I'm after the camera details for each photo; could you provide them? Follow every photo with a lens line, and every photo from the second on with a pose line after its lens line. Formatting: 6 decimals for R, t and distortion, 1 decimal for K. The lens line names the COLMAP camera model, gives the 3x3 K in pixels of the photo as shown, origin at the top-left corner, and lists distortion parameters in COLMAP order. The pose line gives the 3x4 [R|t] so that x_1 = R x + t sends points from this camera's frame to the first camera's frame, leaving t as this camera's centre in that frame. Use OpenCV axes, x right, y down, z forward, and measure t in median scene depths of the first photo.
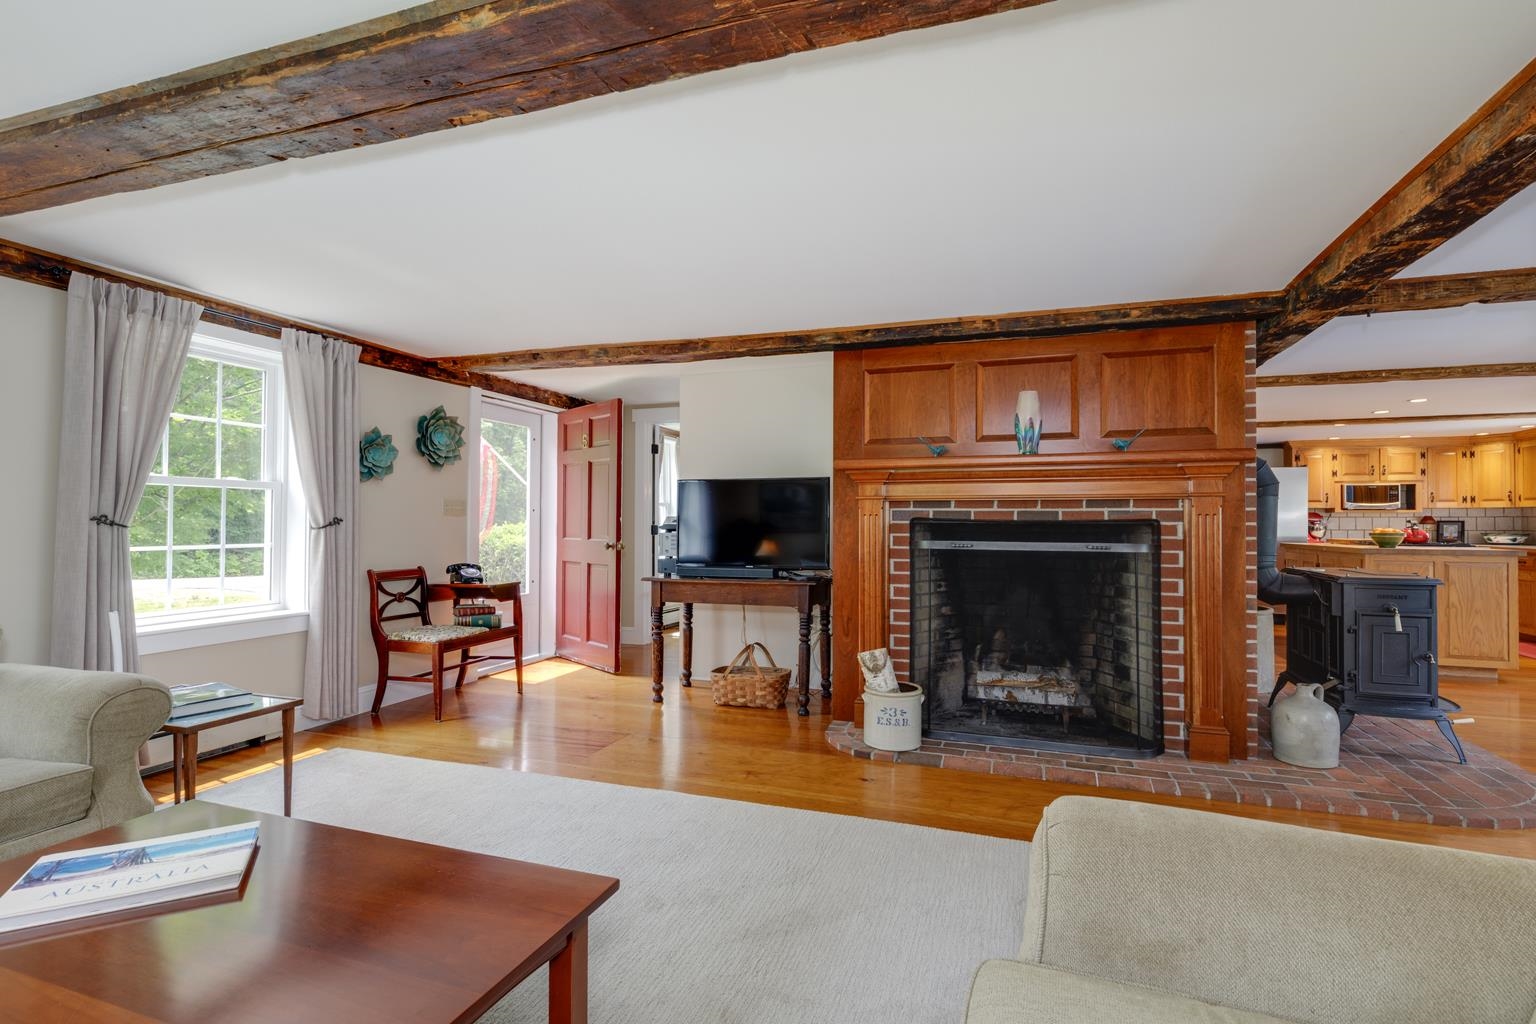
lens RADIAL K [[706.0, 0, 753.5], [0, 706.0, 516.1], [0, 0, 1]] dist [0.003459, 0.000435]
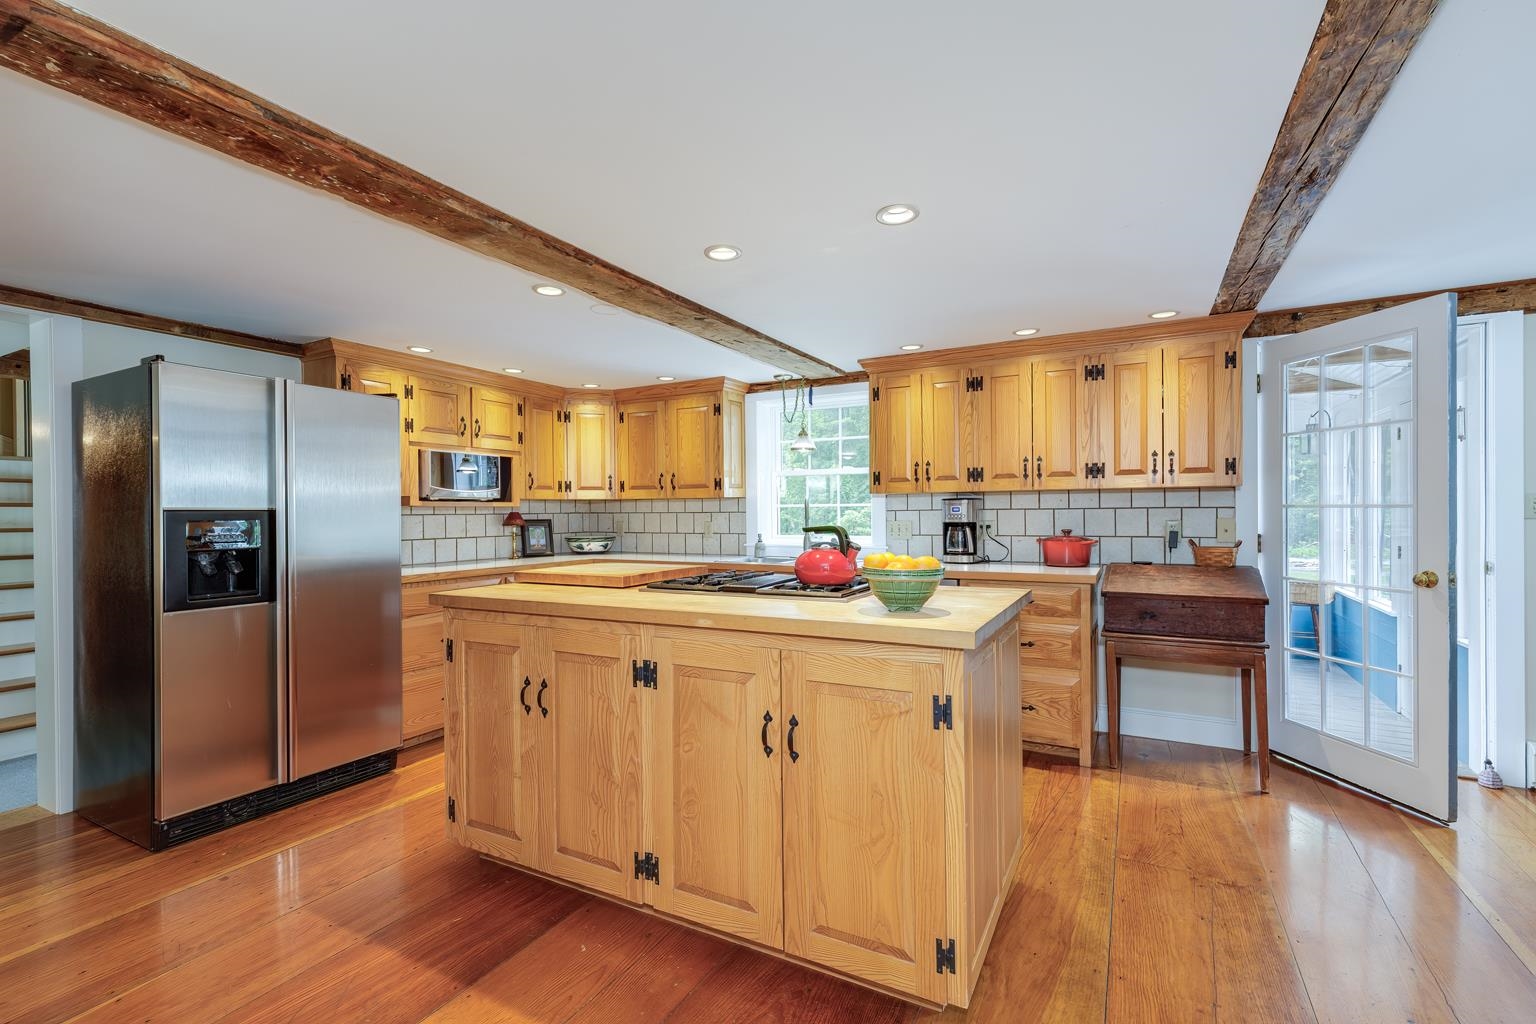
lens RADIAL K [[706.0, 0, 753.5], [0, 706.0, 516.1], [0, 0, 1]] dist [0.003459, 0.000435]
pose [[0.144063, -0.010081, 0.989517, 0.394013], [-0.000108, 0.999948, 0.010203, -0.003208], [-0.989569, -0.001577, 0.144054, 0.730710]]
